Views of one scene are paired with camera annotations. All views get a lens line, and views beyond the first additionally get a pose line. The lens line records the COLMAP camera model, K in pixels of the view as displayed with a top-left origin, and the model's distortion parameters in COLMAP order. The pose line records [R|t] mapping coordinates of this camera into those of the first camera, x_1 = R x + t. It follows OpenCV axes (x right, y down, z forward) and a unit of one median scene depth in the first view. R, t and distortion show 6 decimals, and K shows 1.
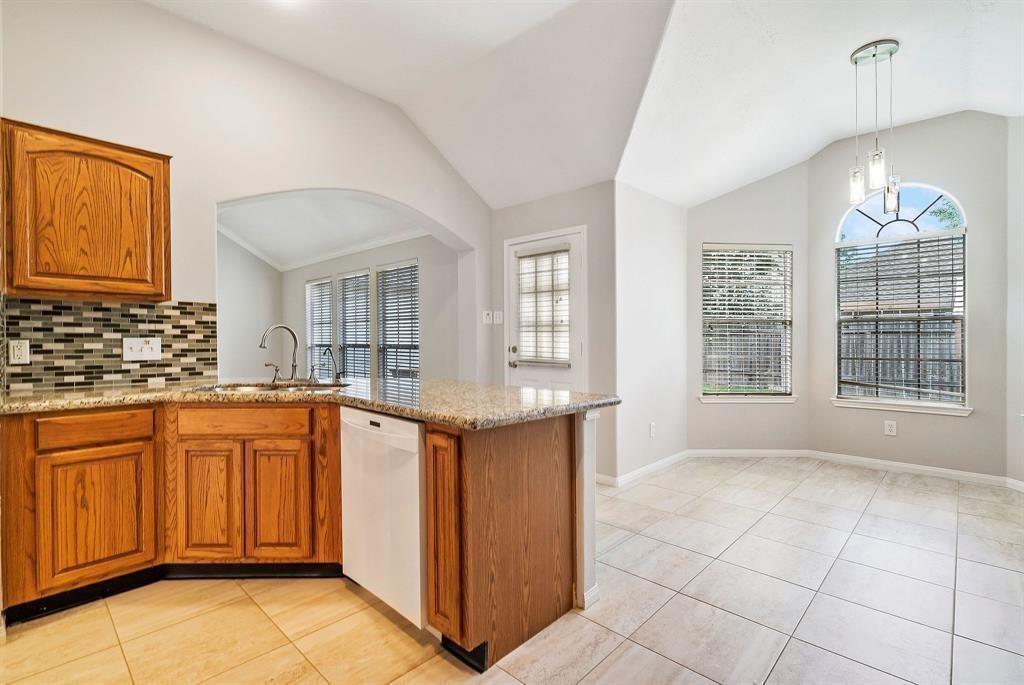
lens RADIAL K [[472.9, 0, 512.3], [0, 472.9, 336.7], [0, 0, 1]] dist [-0.002000, 0.001447]
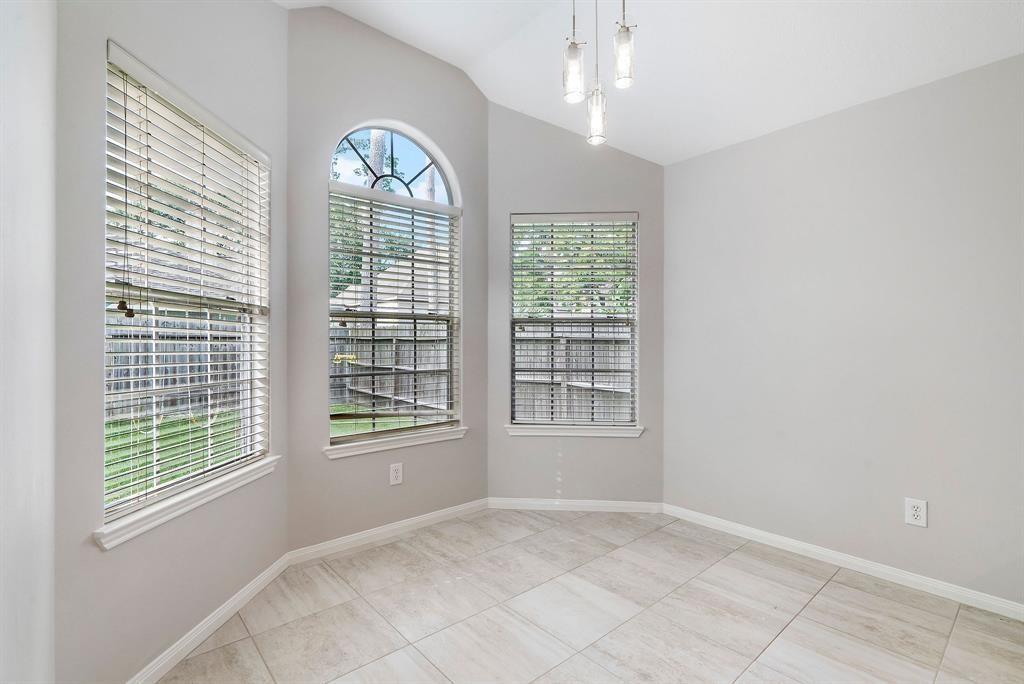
lens RADIAL K [[472.9, 0, 512.9], [0, 472.9, 340.7], [0, 0, 1]] dist [-0.002000, 0.001447]
pose [[0.089576, 0.009157, 0.995938, 0.220768], [-0.002889, 0.999956, -0.008934, 0.010006], [-0.995976, -0.002077, 0.089599, 1.296386]]
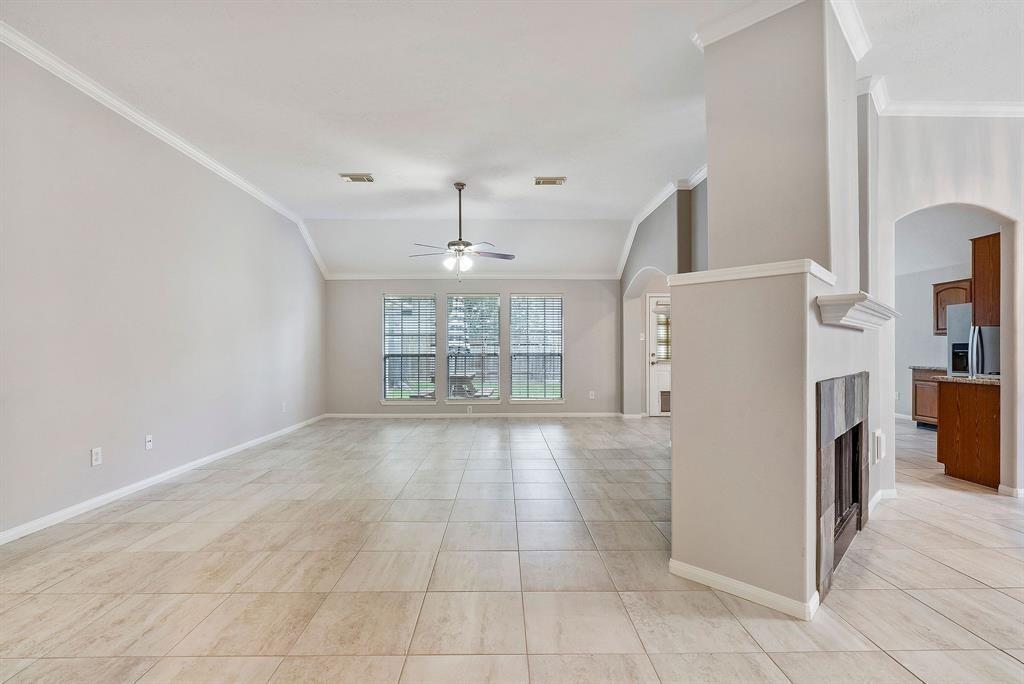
lens RADIAL K [[472.9, 0, 512.4], [0, 472.9, 349.1], [0, 0, 1]] dist [-0.002000, 0.001447]
pose [[0.715662, -0.001197, 0.698445, -2.913898], [-0.001520, 0.999993, 0.003271, -0.000008], [-0.698445, -0.003403, 0.715656, 0.148728]]
